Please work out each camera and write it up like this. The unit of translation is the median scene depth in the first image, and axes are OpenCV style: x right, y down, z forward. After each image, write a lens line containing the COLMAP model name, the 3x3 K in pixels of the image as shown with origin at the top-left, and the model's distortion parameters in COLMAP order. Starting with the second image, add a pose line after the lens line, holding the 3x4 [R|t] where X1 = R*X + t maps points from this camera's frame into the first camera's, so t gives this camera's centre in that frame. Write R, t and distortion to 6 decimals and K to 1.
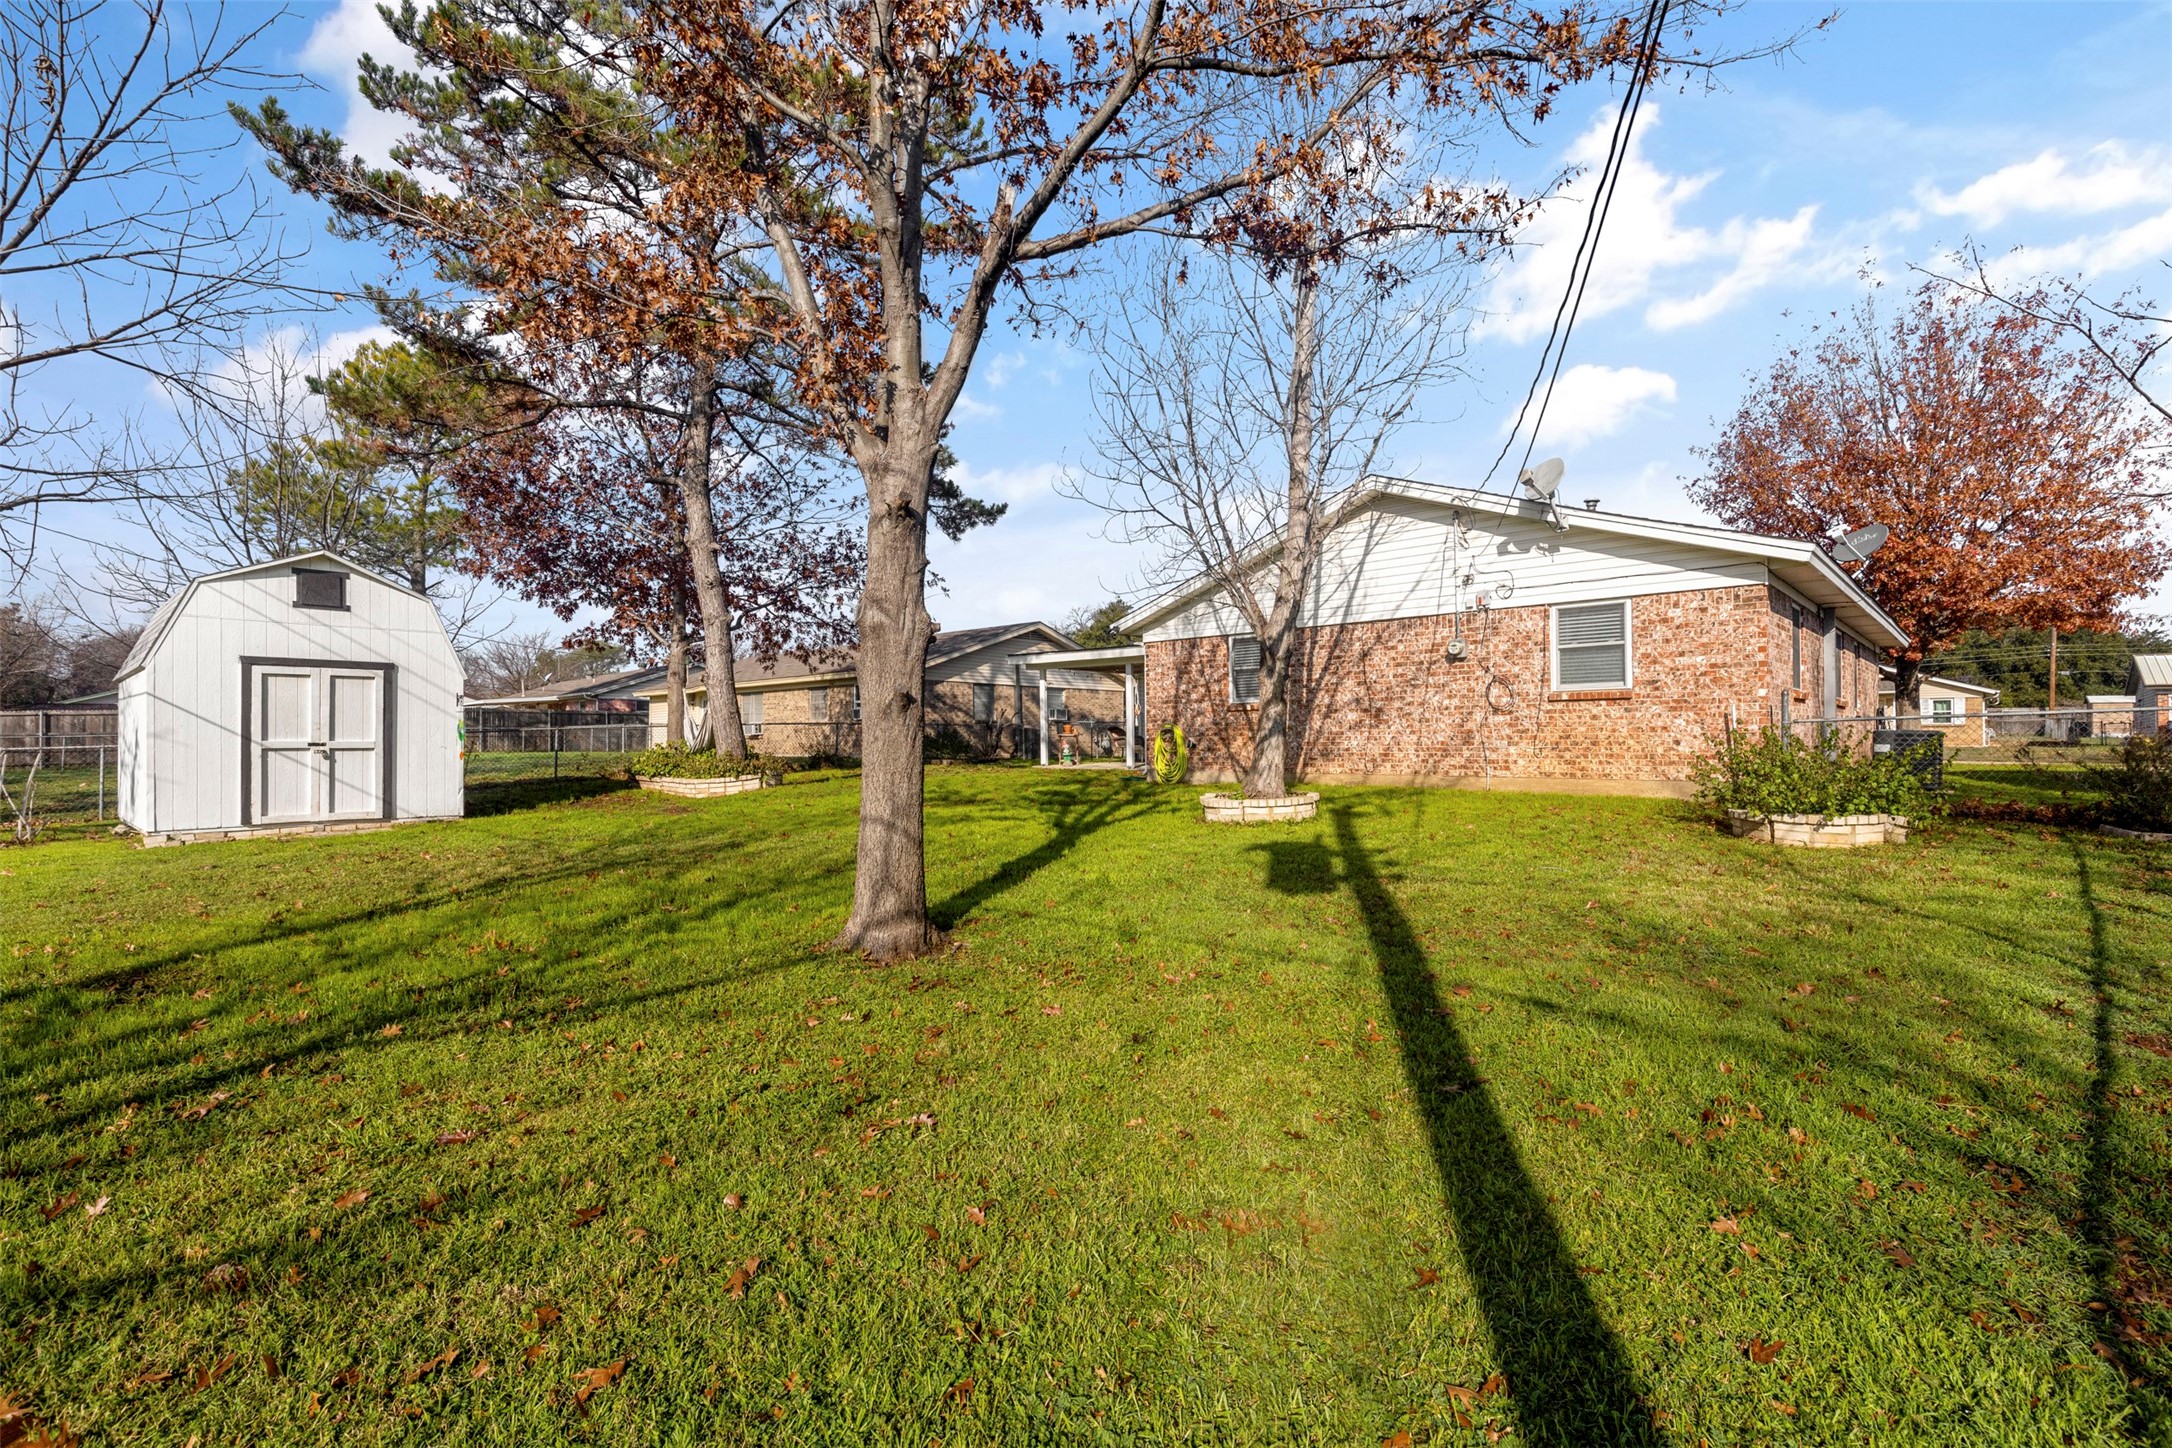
lens RADIAL K [[984.1, 0, 1080.2], [0, 984.1, 739.4], [0, 0, 1]] dist [0.002670, 0.000293]
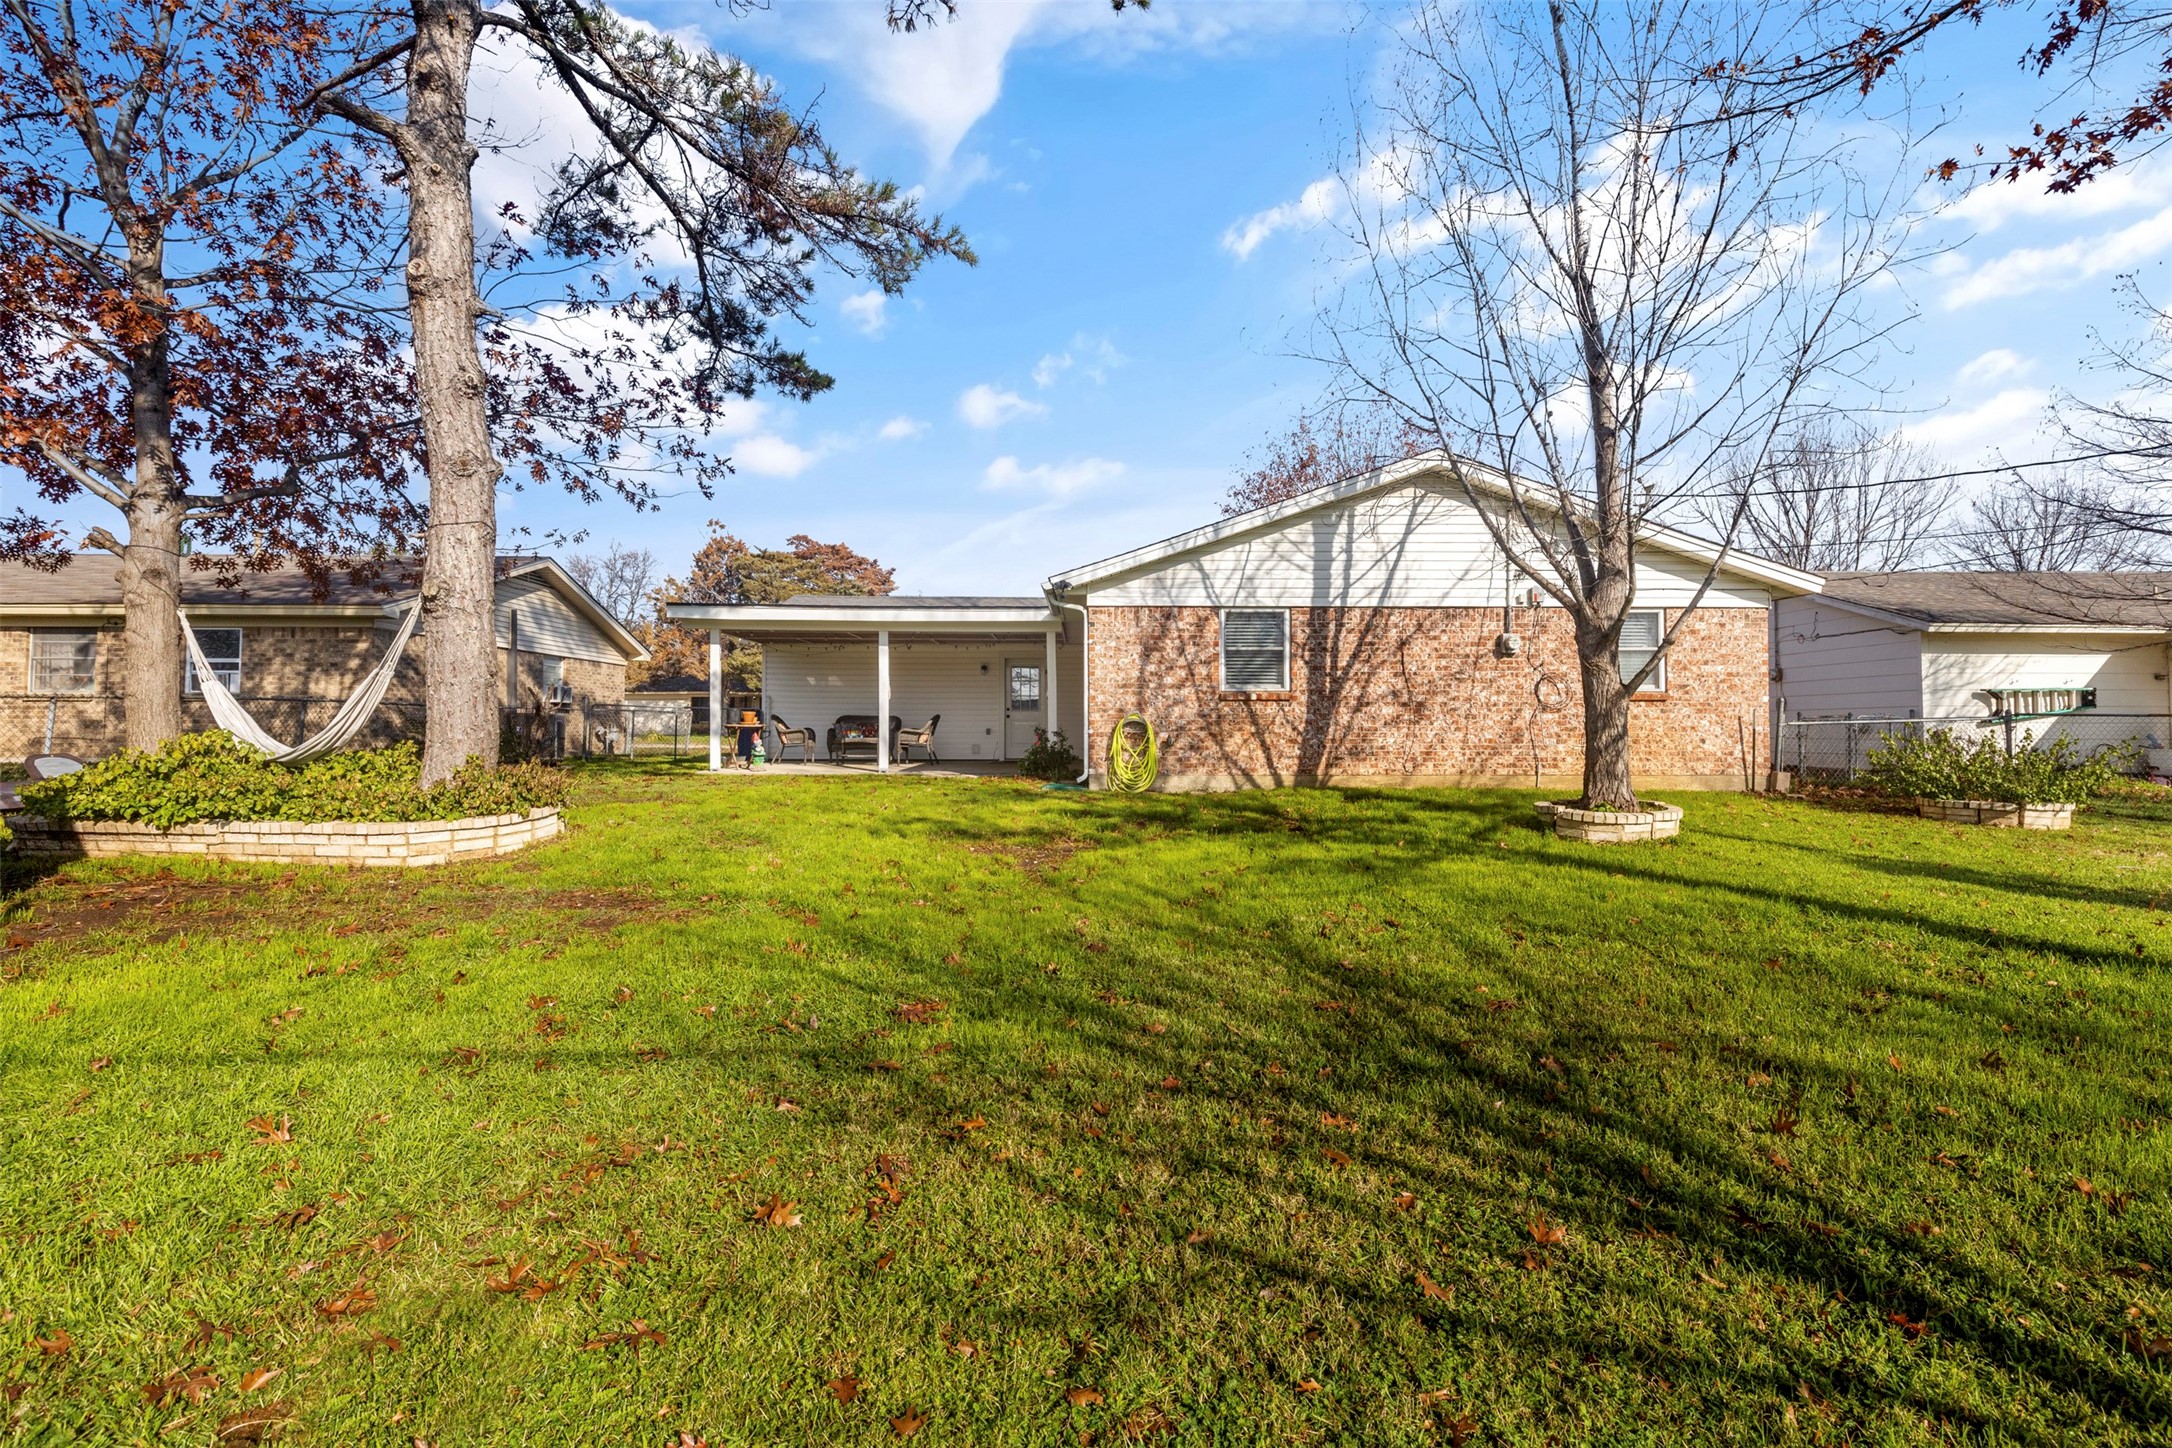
lens RADIAL K [[984.1, 0, 1086.2], [0, 984.1, 711.3], [0, 0, 1]] dist [0.002670, 0.000293]
pose [[0.714934, 0.018728, 0.698941, -0.536897], [-0.005859, 0.999767, -0.020795, -0.002592], [-0.699167, 0.010772, 0.714877, 0.540138]]
